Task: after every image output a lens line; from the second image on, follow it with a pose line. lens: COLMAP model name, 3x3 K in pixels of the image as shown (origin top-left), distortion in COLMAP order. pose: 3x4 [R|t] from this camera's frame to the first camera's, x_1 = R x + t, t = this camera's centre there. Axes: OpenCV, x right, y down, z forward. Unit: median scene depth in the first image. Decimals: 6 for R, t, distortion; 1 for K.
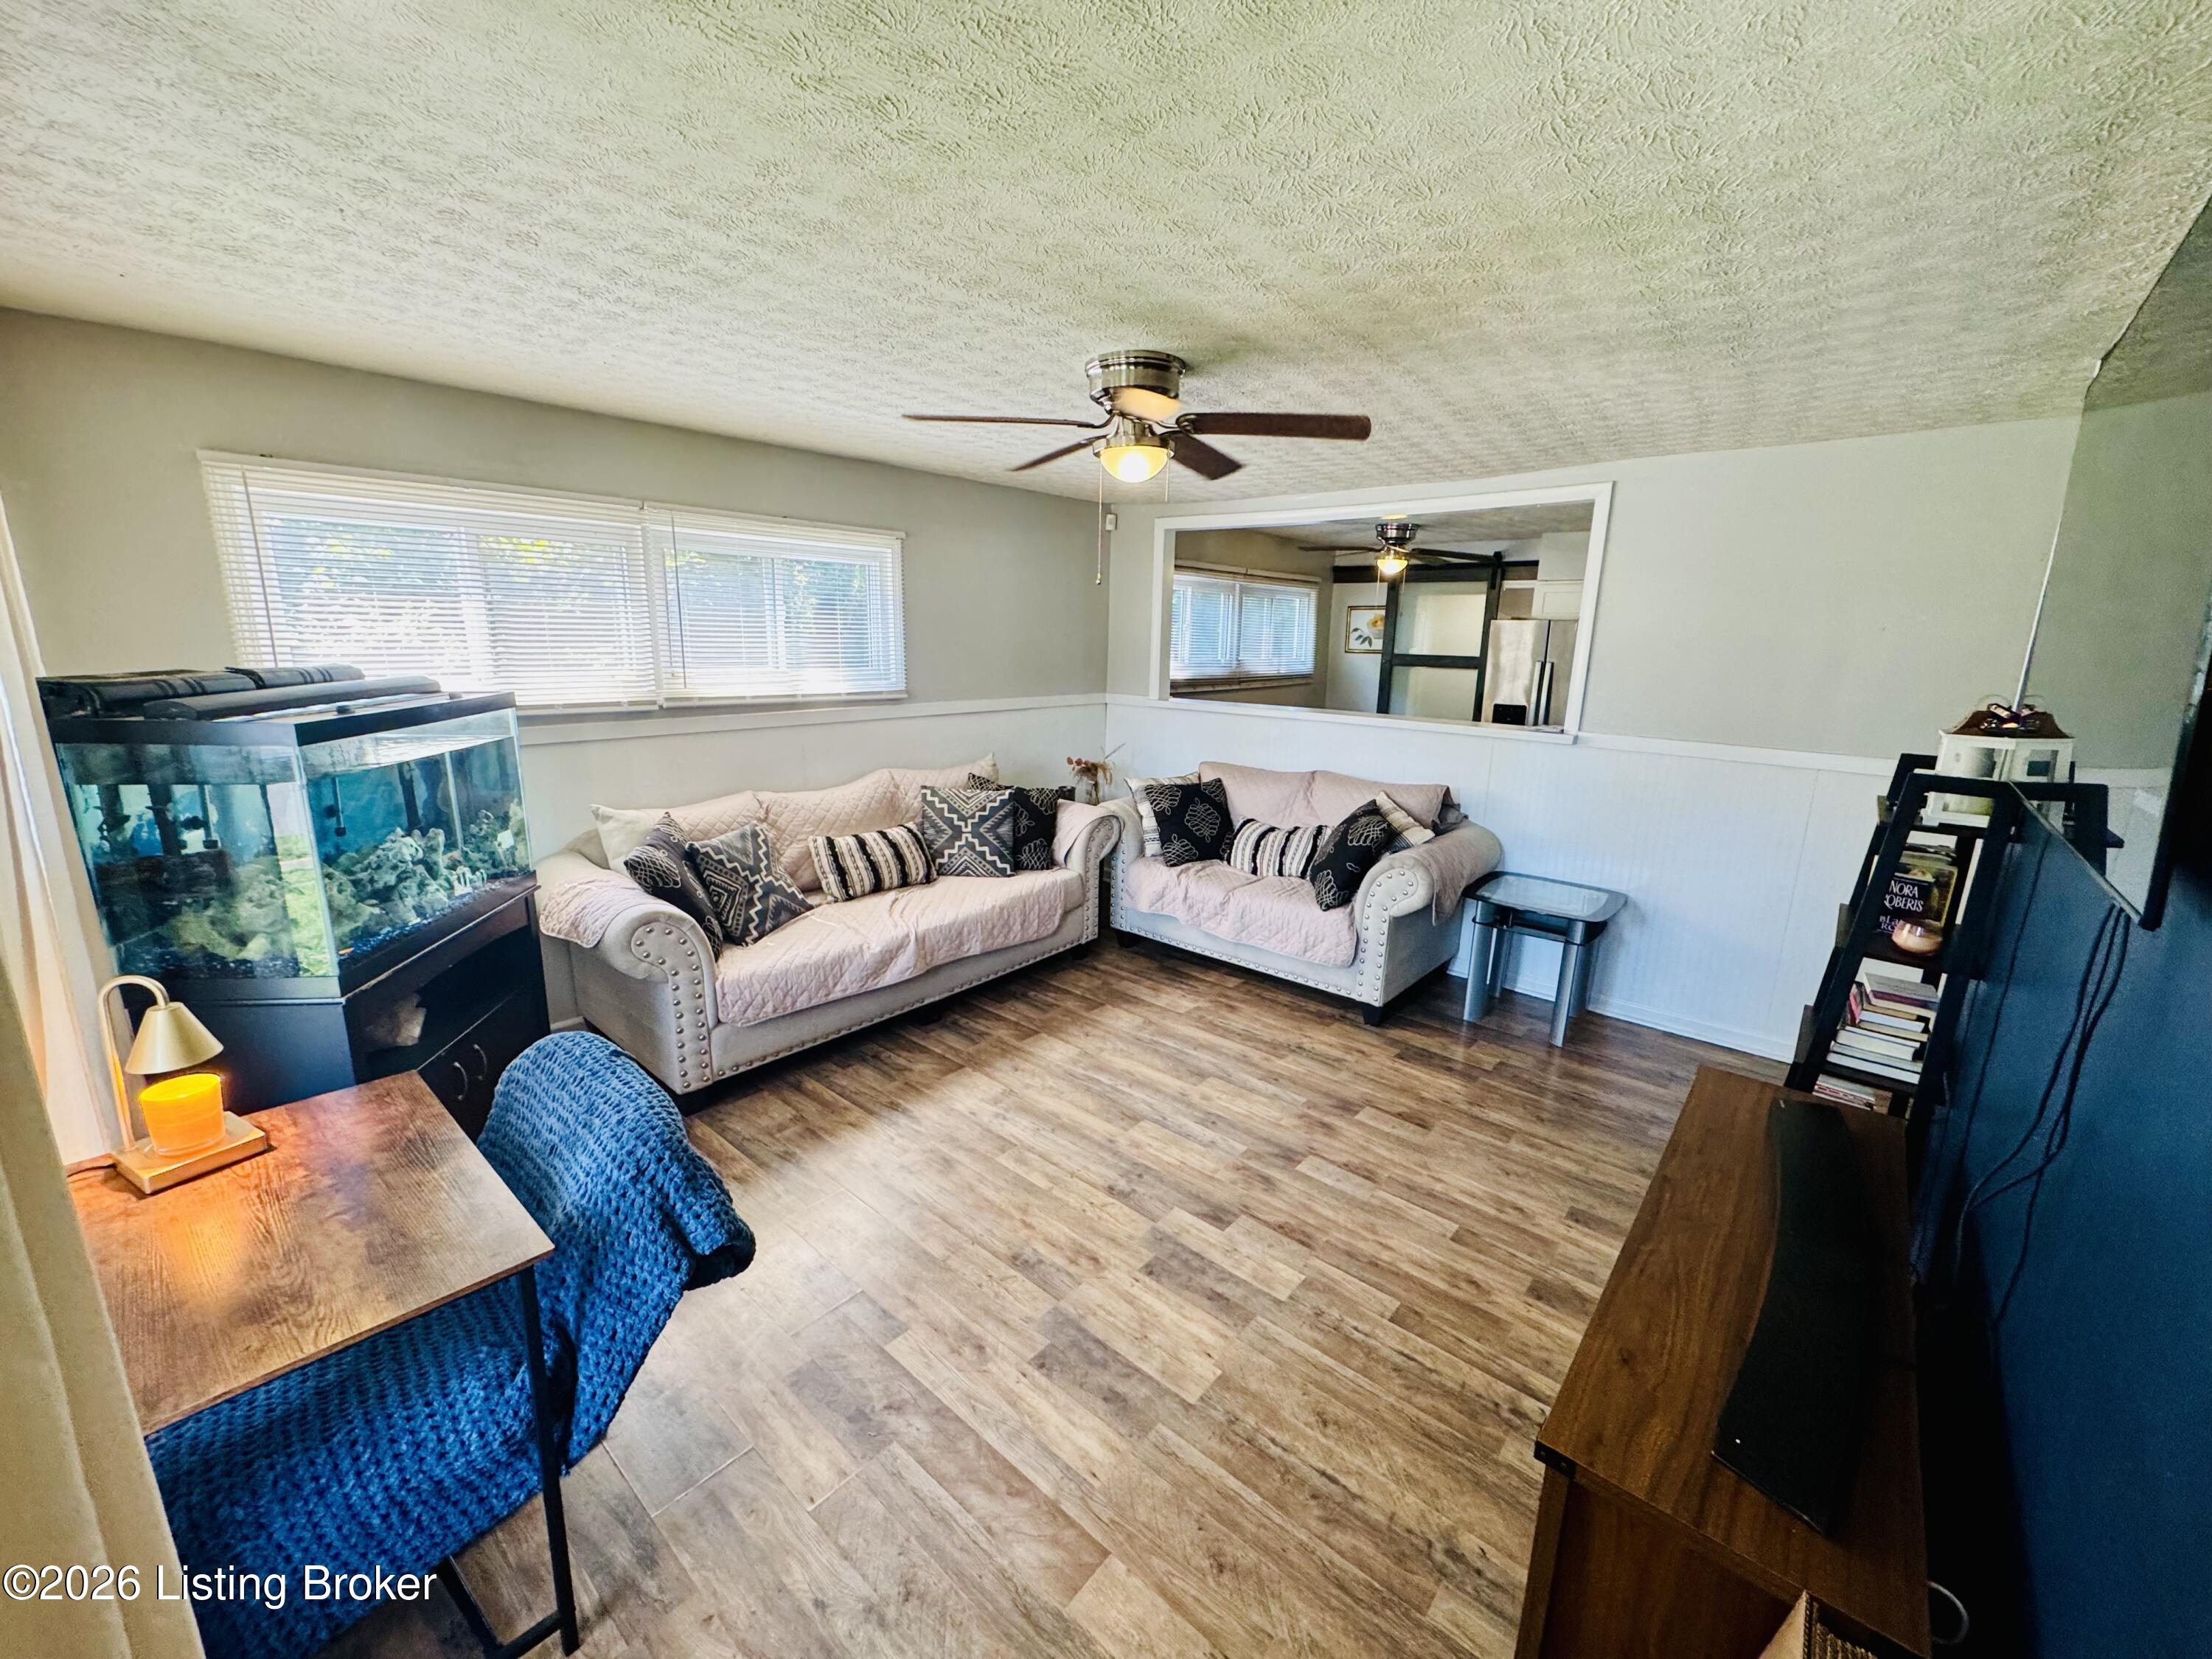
lens RADIAL K [[875.2, 0, 1111.5], [0, 875.2, 821.0], [0, 0, 1]] dist [-0.000074, 0.000349]
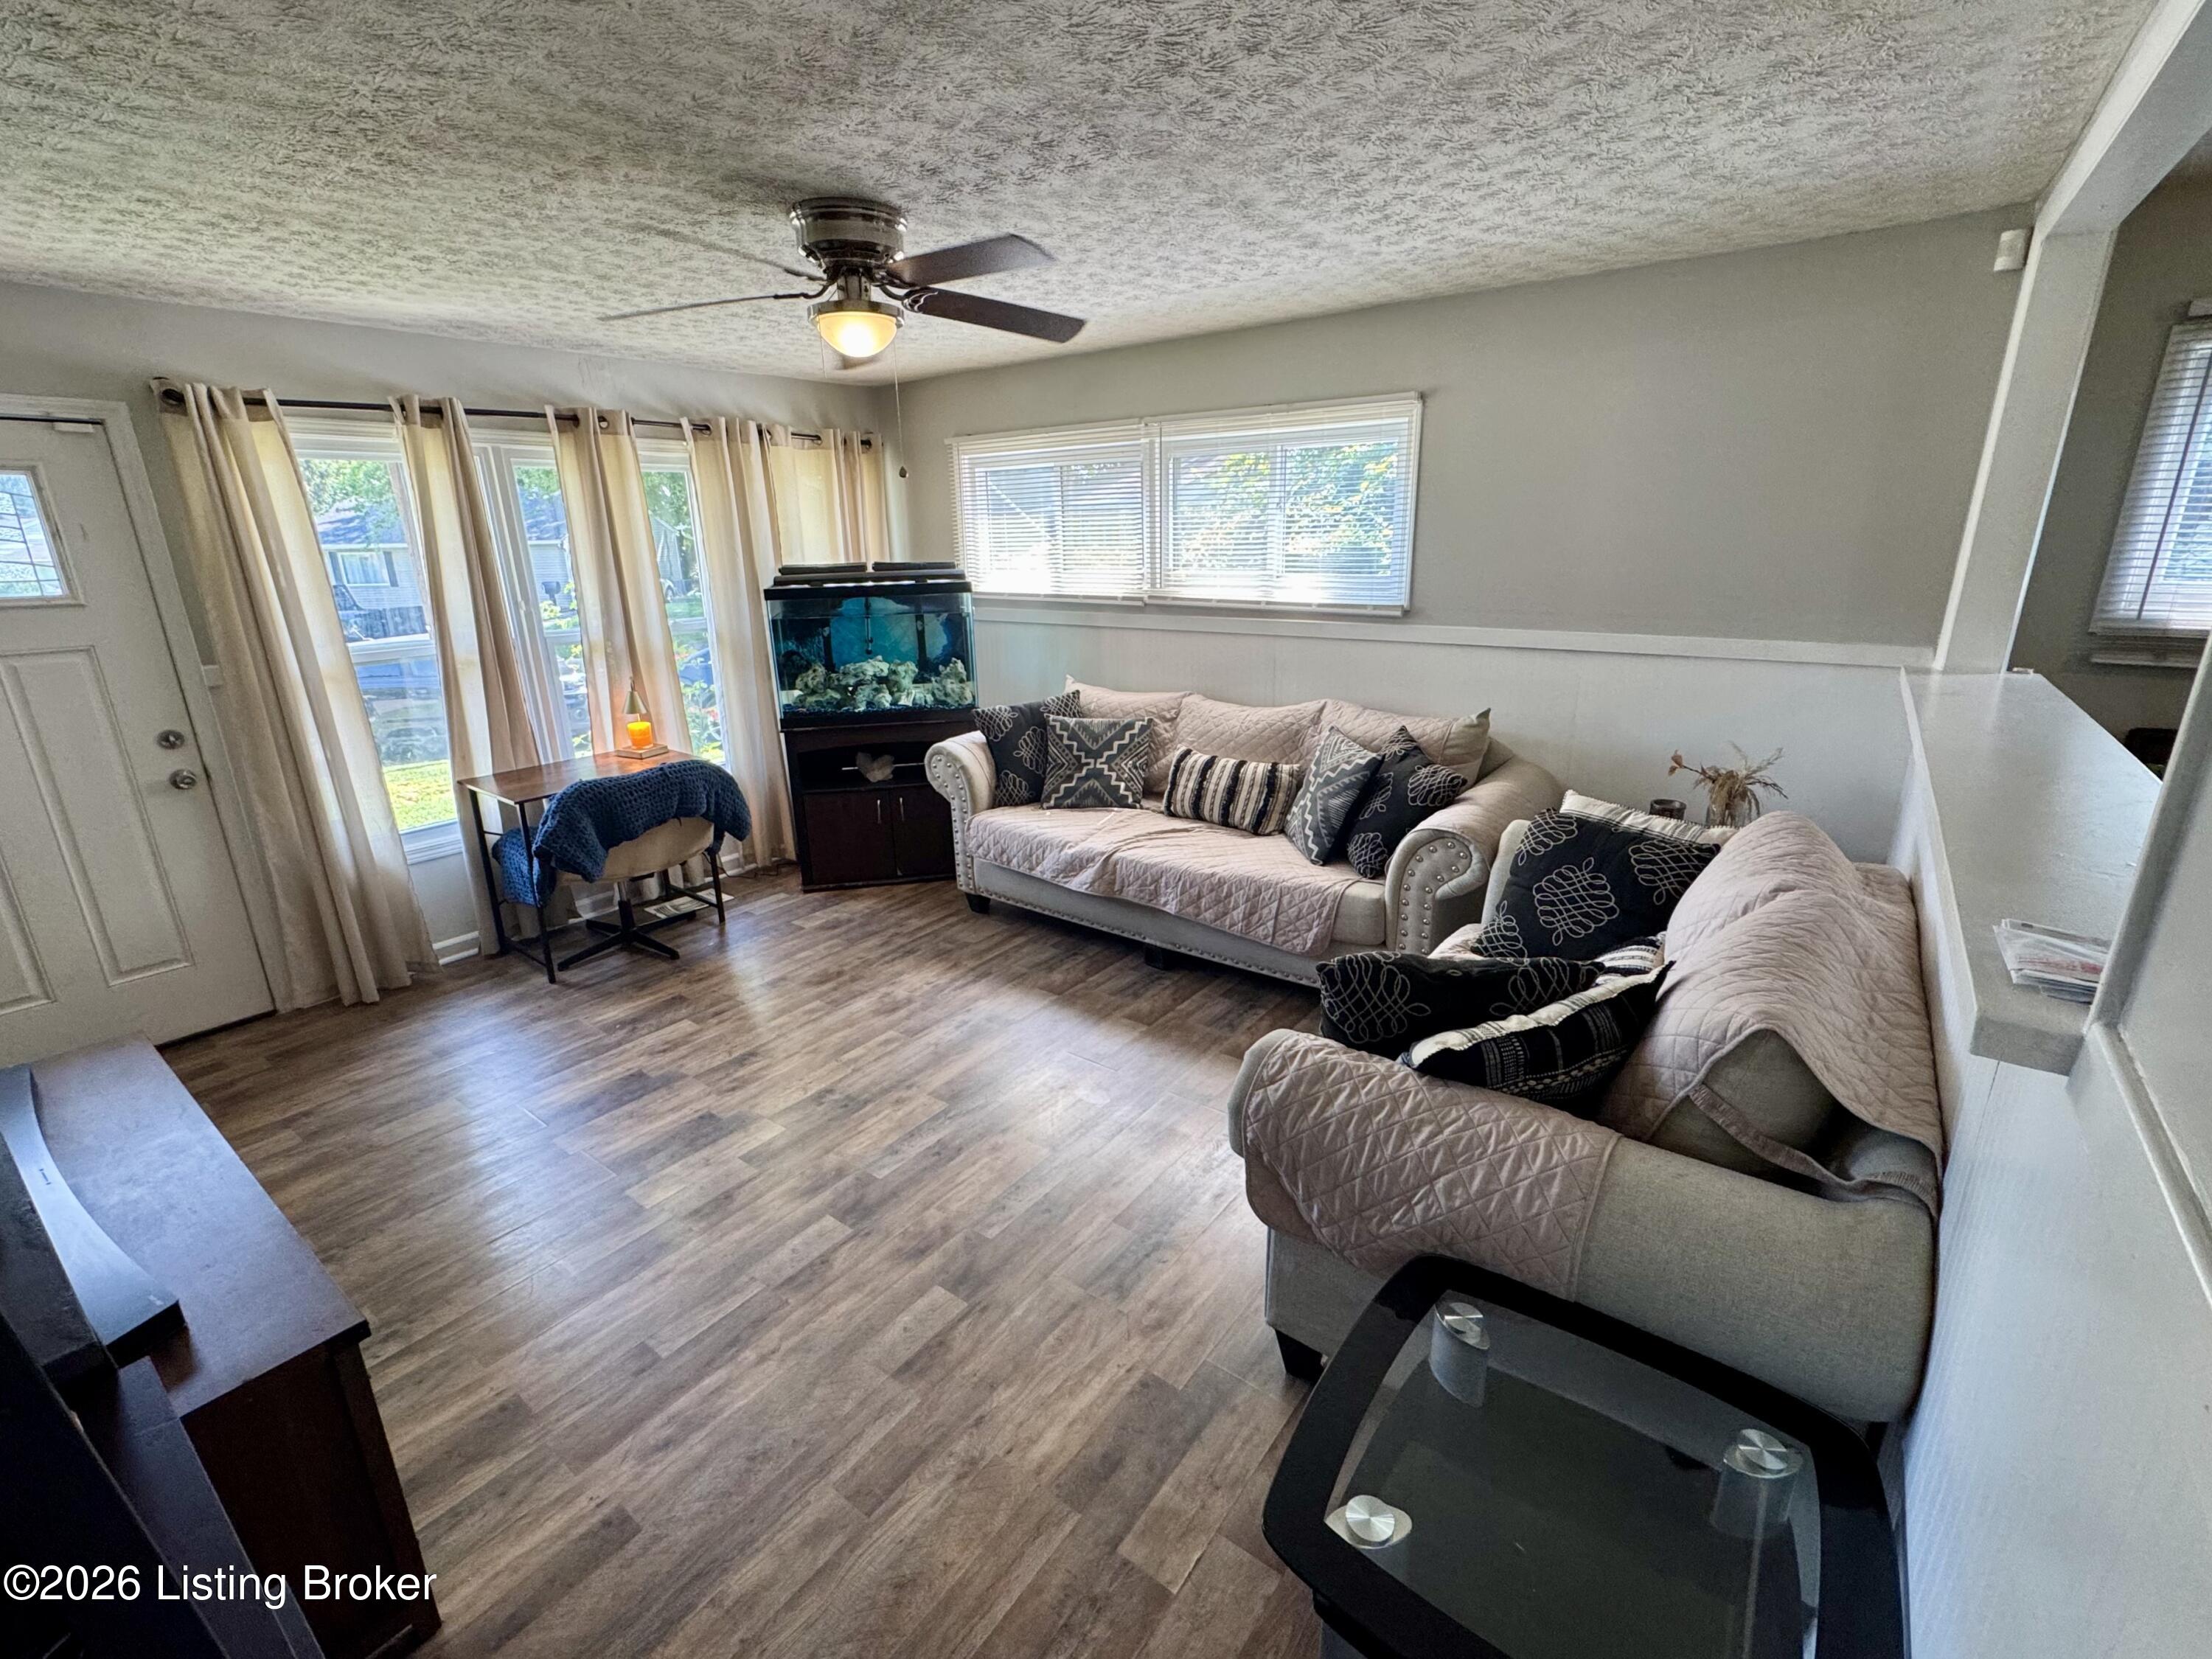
lens RADIAL K [[955.6, 0, 1115.6], [0, 955.6, 839.9], [0, 0, 1]] dist [-0.023401, 0.000159]
pose [[0.077809, 0.287541, -0.954602, 0.790586], [-0.190609, 0.944133, 0.268851, -0.174455], [0.978578, 0.161036, 0.128270, 0.895343]]
